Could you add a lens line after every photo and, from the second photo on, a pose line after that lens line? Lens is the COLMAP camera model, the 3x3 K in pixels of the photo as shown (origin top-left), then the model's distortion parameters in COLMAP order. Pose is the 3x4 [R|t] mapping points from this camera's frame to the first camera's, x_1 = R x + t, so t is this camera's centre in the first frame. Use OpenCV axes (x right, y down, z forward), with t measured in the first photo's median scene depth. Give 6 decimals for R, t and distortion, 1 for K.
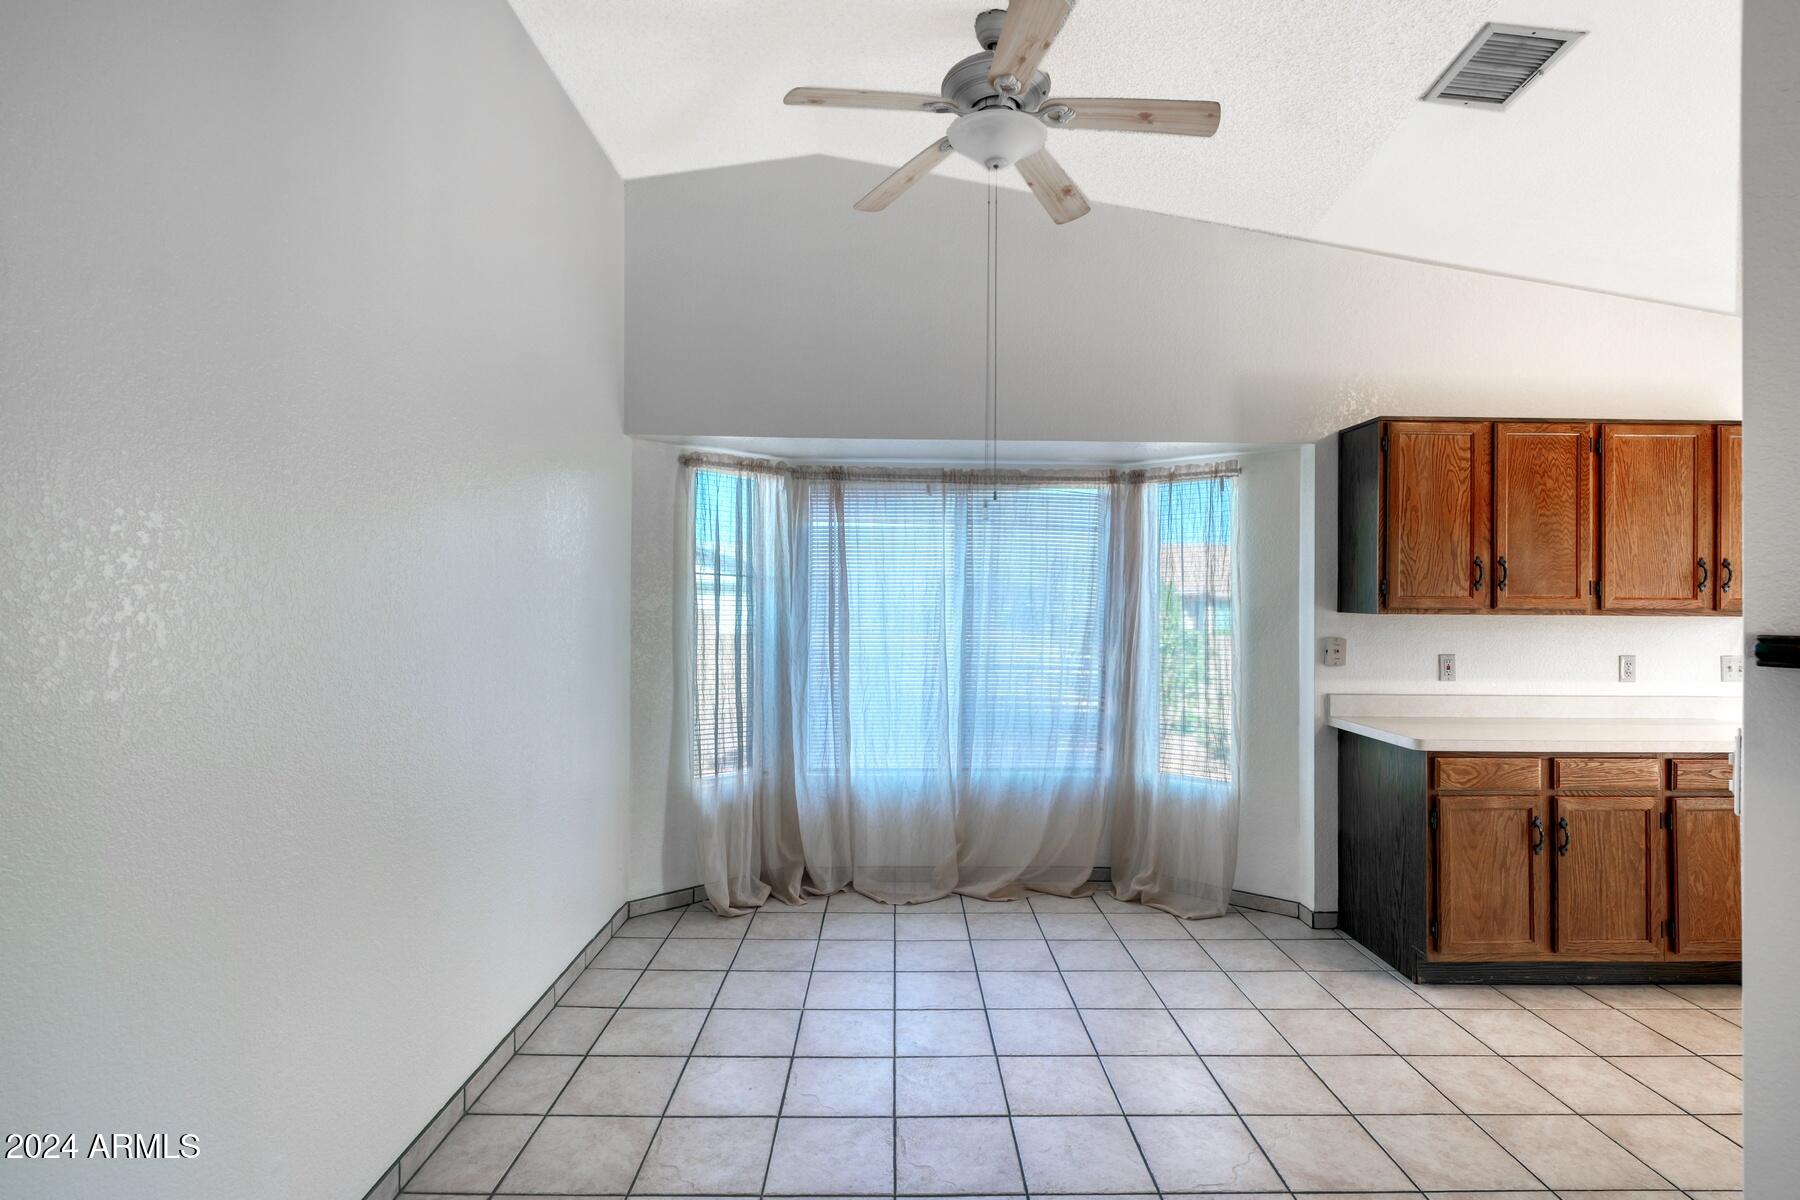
lens RADIAL K [[839.3, 0, 900.9], [0, 839.3, 600.3], [0, 0, 1]] dist [0.000597, 0.000046]
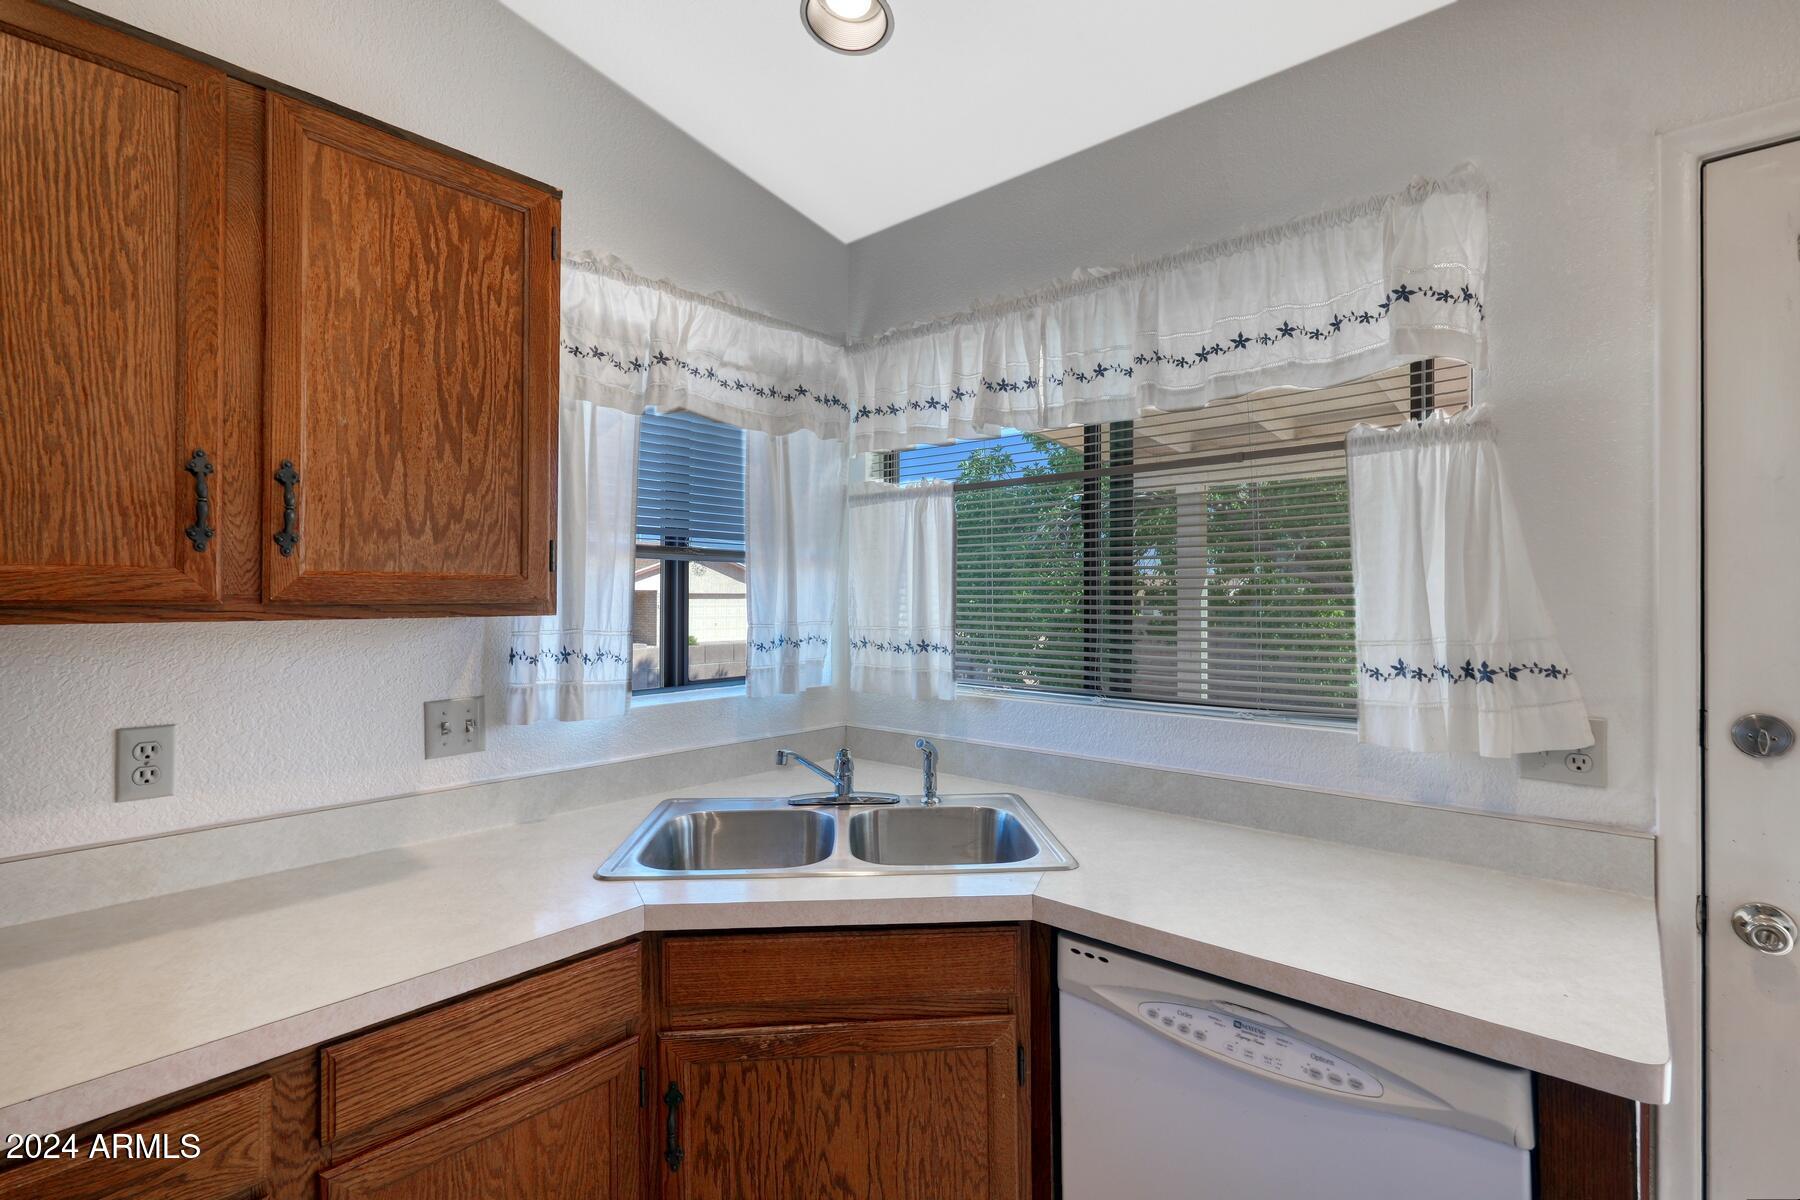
lens RADIAL K [[844.1, 0, 867.6], [0, 844.1, 589.7], [0, 0, 1]] dist [-0.005669, -0.000264]
pose [[0.668399, -0.003682, 0.743794, 0.615088], [0.001749, 0.999993, 0.003378, 0.005026], [-0.743801, -0.000956, 0.668401, 0.547778]]
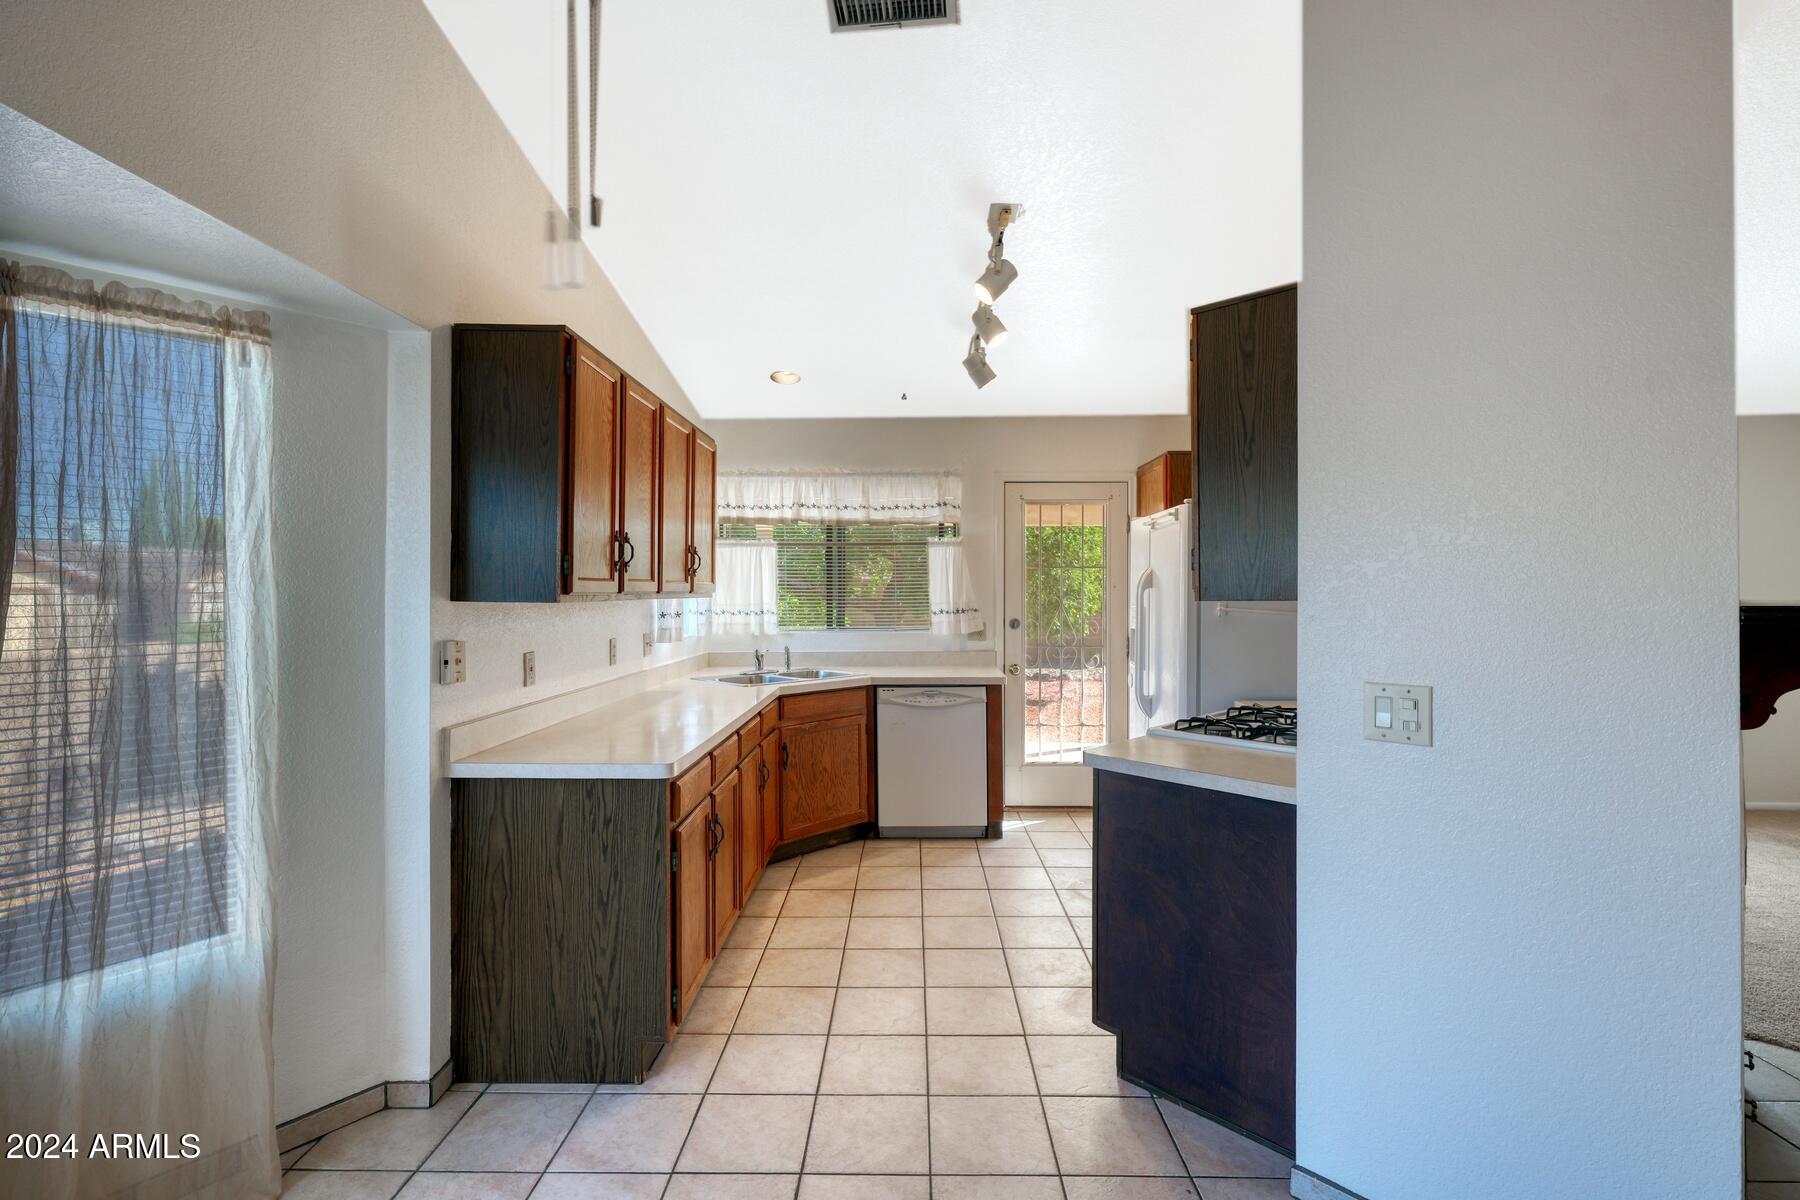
lens RADIAL K [[844.1, 0, 903.3], [0, 844.1, 588.4], [0, 0, 1]] dist [-0.005669, -0.000264]
pose [[0.015503, -0.008485, 0.999844, -0.127841], [-0.003779, 0.999956, 0.008544, -0.002673], [-0.999873, -0.003910, 0.015470, 0.645877]]
